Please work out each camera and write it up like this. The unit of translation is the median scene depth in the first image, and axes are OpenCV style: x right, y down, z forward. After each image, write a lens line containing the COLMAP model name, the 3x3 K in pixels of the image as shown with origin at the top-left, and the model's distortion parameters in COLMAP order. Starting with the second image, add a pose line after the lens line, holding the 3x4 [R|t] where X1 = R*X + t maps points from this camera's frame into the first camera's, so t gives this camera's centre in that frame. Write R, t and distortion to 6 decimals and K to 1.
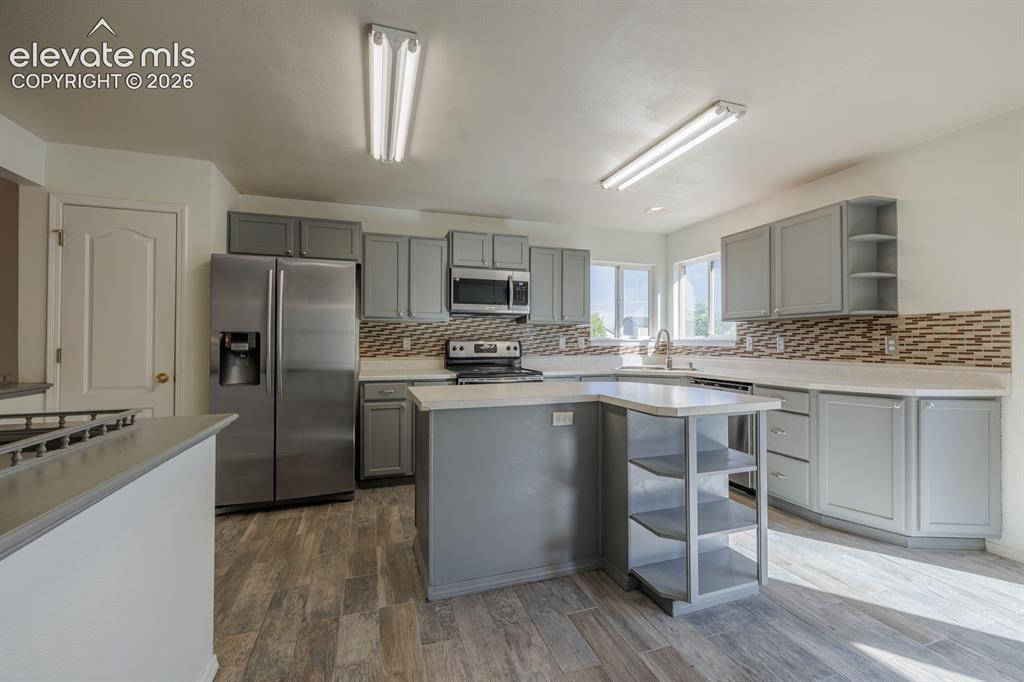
lens RADIAL K [[428.3, 0, 509.4], [0, 428.3, 340.7], [0, 0, 1]] dist [-0.002965, -0.000248]
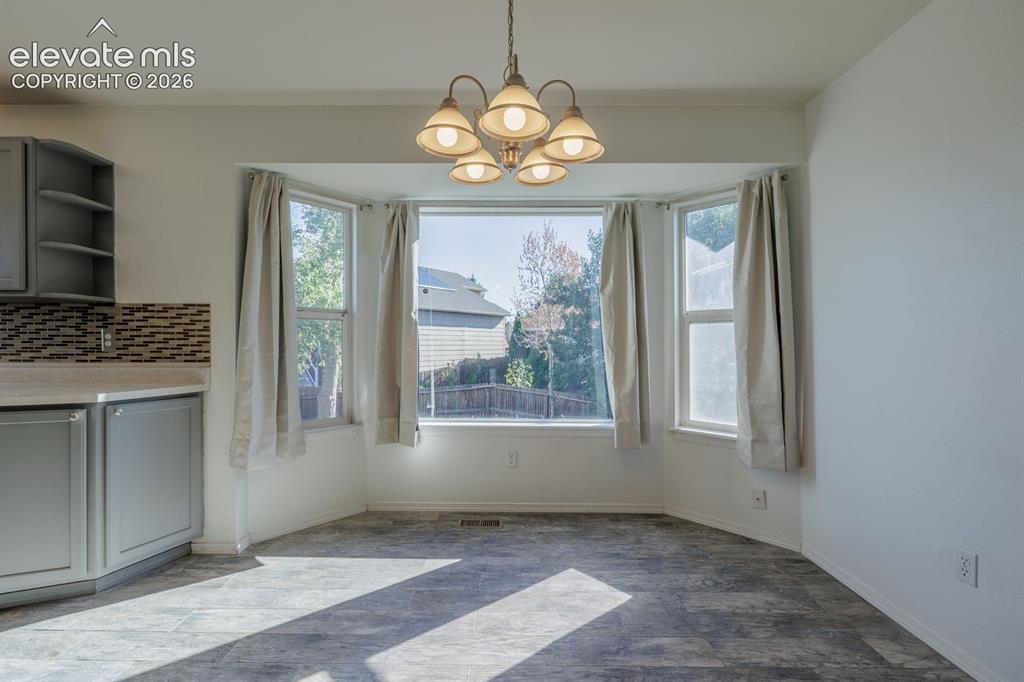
lens RADIAL K [[428.3, 0, 509.4], [0, 428.3, 340.7], [0, 0, 1]] dist [-0.002965, -0.000248]
pose [[0.322565, -0.000624, 0.946547, 0.358093], [-0.006561, 0.999974, 0.002895, 0.004448], [-0.946525, -0.007144, 0.322552, 0.010926]]
